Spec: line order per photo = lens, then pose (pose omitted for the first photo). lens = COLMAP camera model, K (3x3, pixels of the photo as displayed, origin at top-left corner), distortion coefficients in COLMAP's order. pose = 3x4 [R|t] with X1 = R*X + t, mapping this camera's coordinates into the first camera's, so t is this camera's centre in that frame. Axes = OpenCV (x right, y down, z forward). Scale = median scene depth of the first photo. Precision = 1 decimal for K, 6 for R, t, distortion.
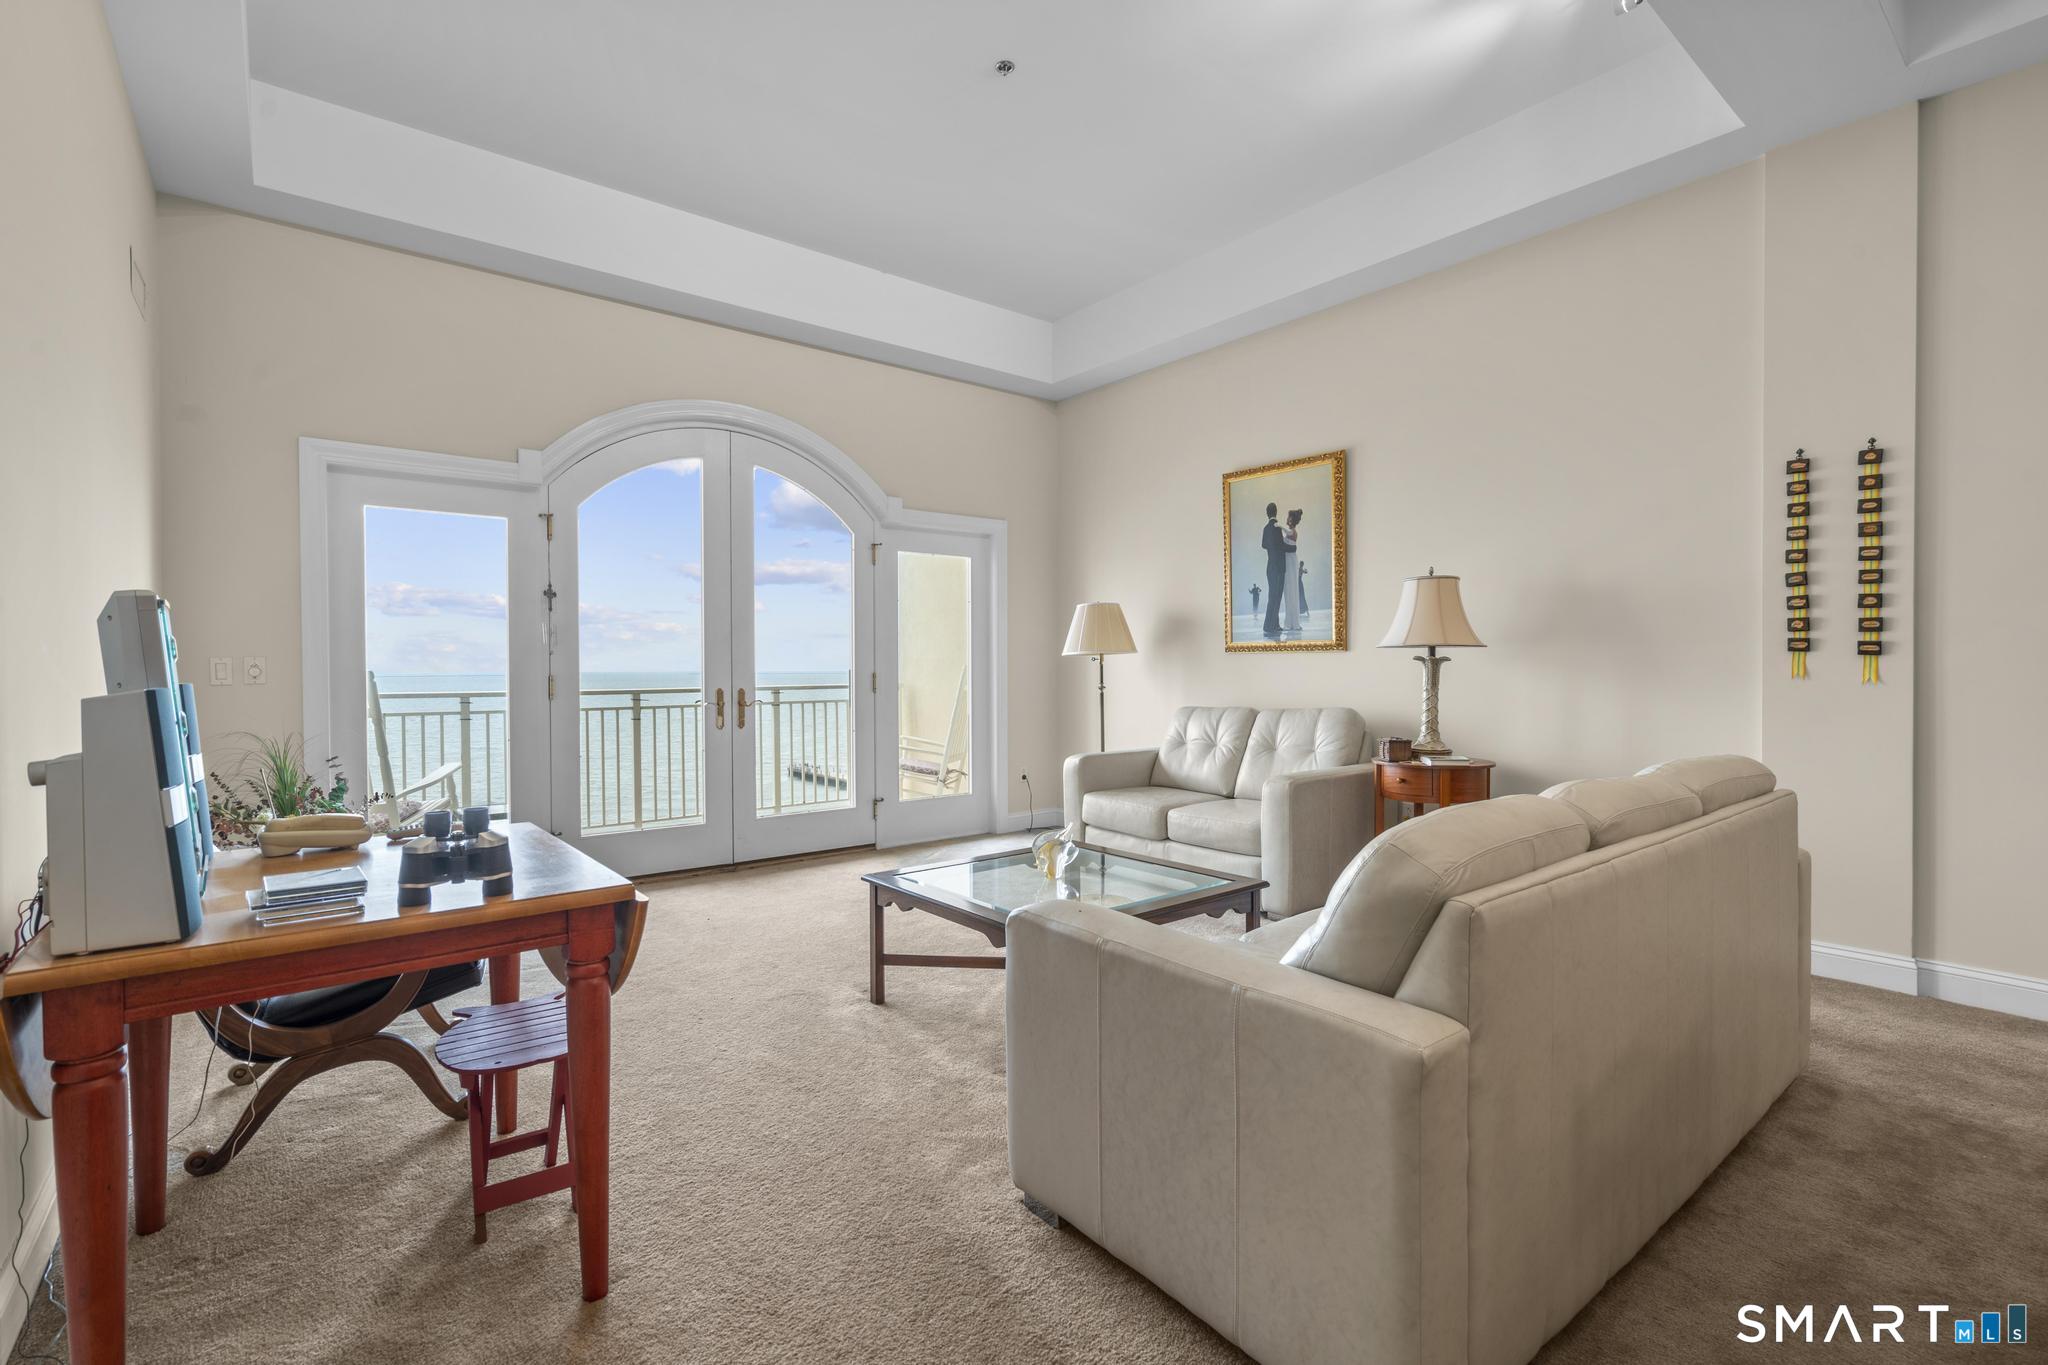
lens RADIAL K [[920.3, 0, 1035.3], [0, 920.3, 679.9], [0, 0, 1]] dist [-0.006186, 0.003579]
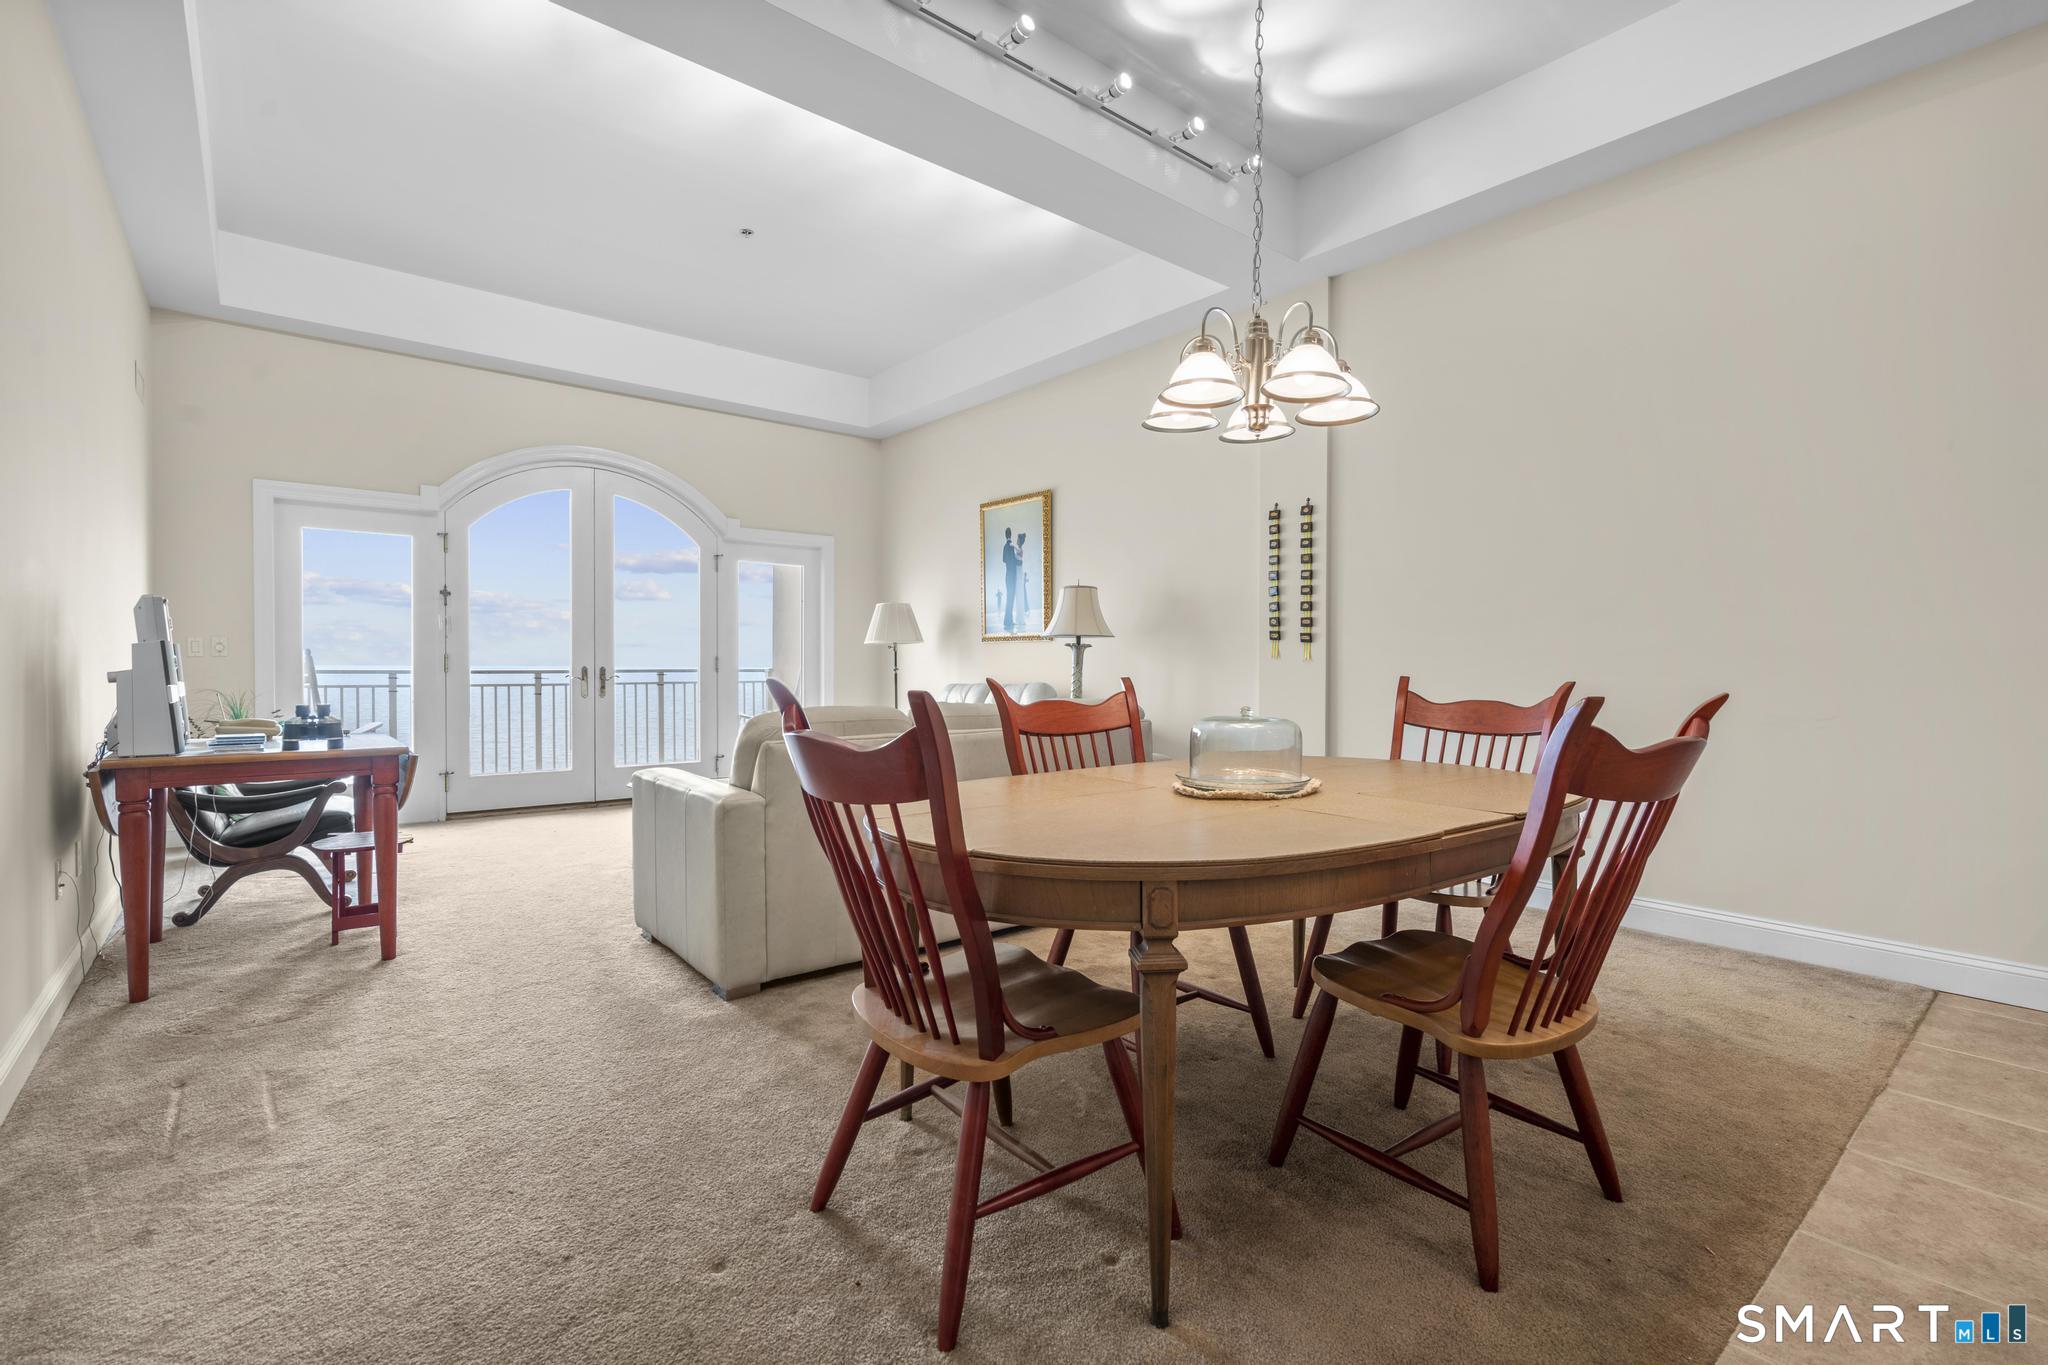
lens RADIAL K [[920.3, 0, 1033.8], [0, 920.3, 678.6], [0, 0, 1]] dist [0.000794, 0.000206]
pose [[0.999889, 0.007050, 0.013128, 0.354351], [-0.007063, 0.999975, 0.000921, 0.027338], [-0.013121, -0.001013, 0.999913, -0.399308]]
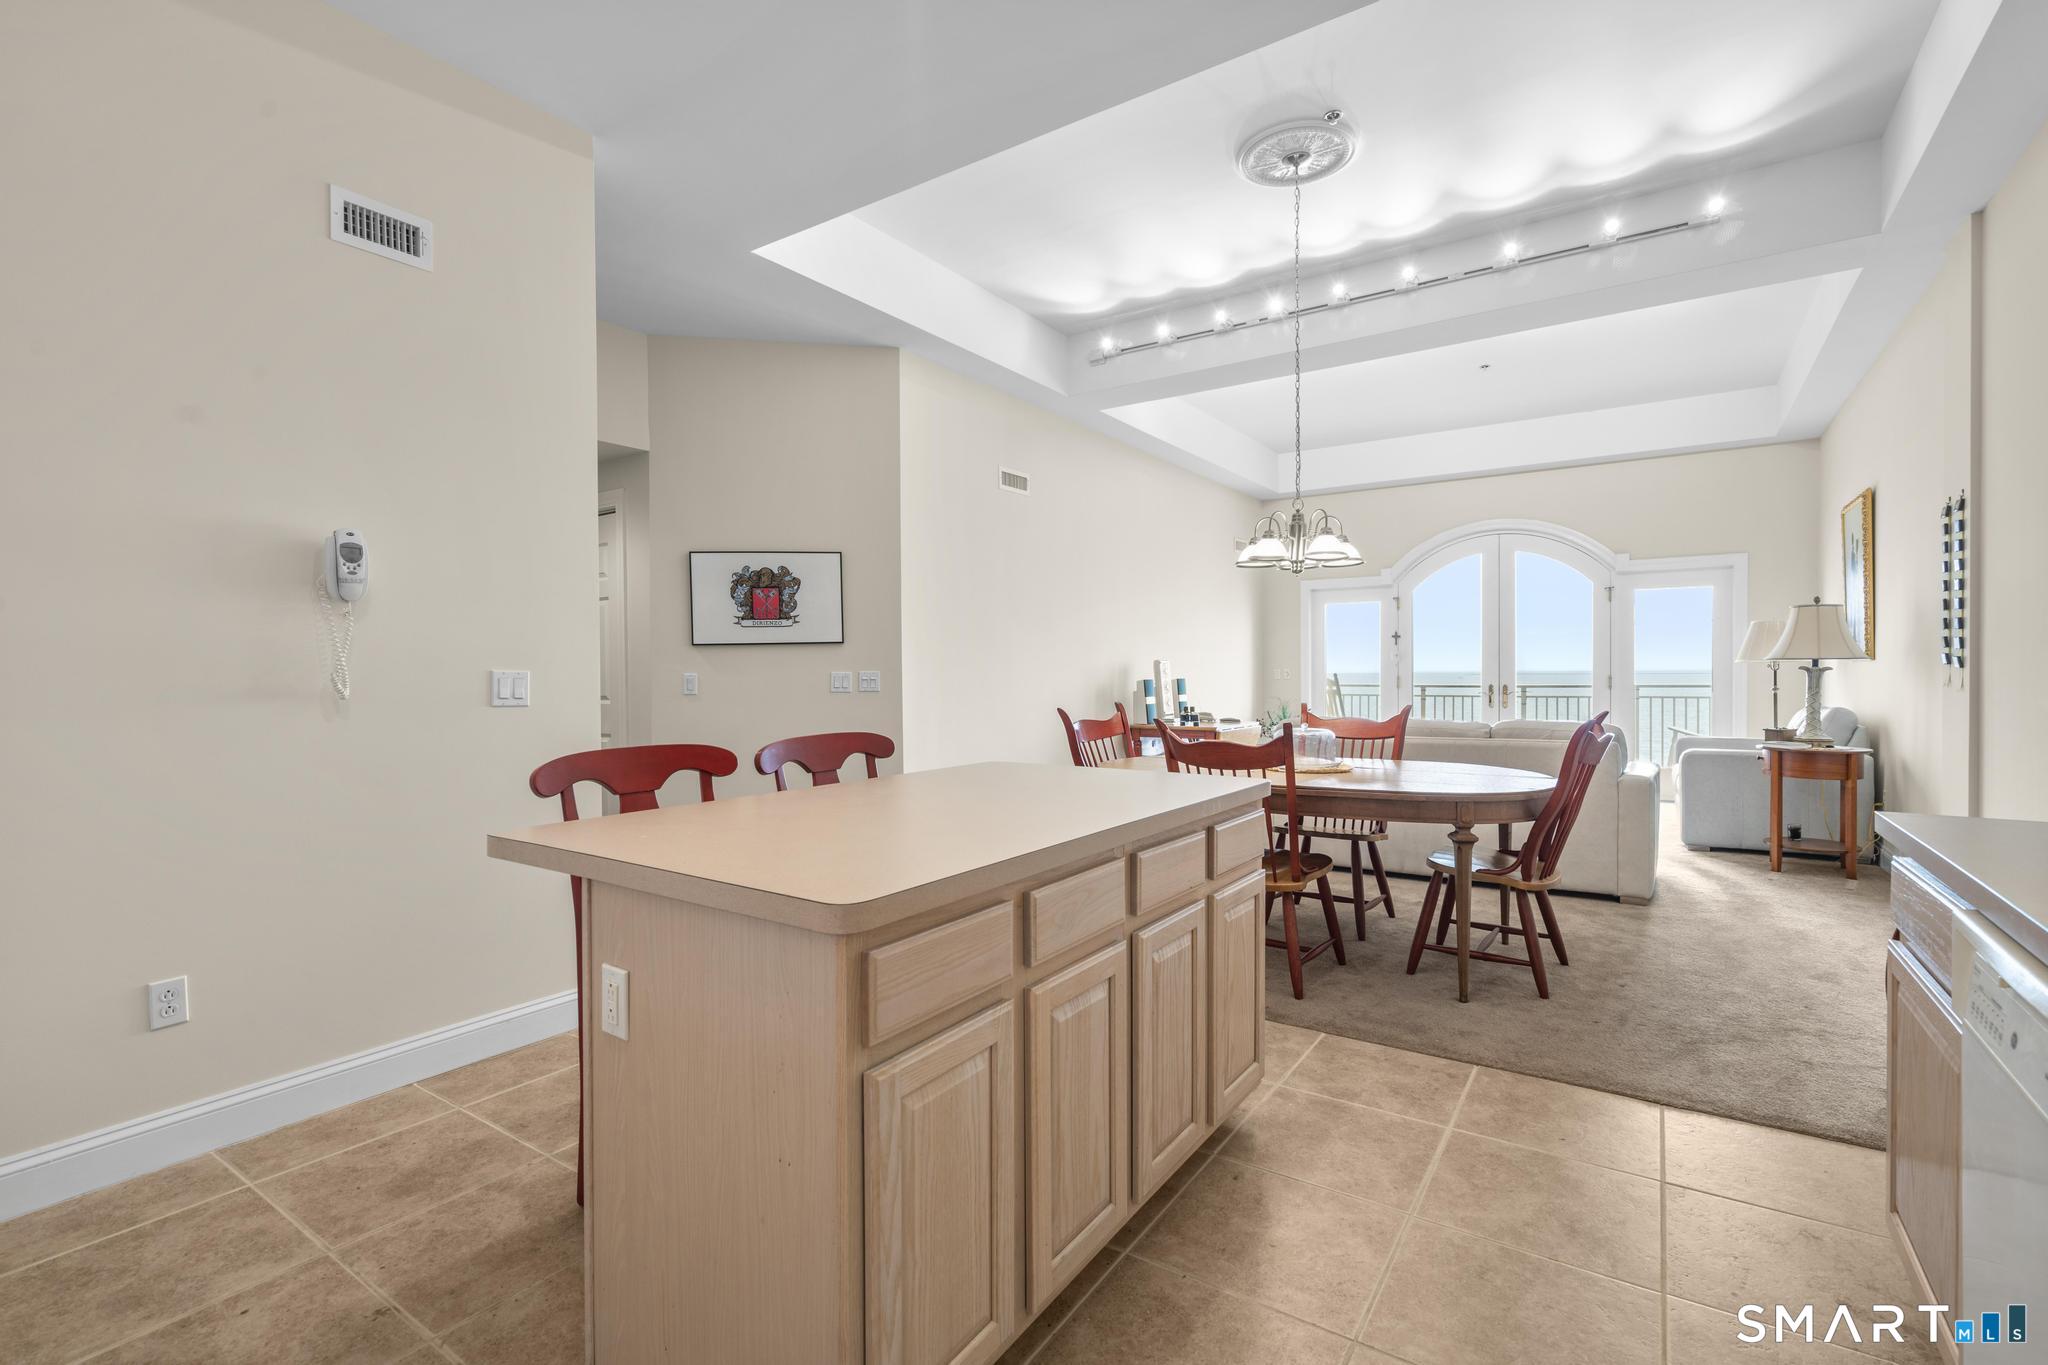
lens RADIAL K [[920.3, 0, 1033.8], [0, 920.3, 678.6], [0, 0, 1]] dist [0.000794, 0.000206]
pose [[0.288504, 0.009609, -0.957431, 1.375287], [-0.006905, 0.999945, 0.007955, -0.011396], [0.957454, 0.004316, 0.288554, -0.420198]]
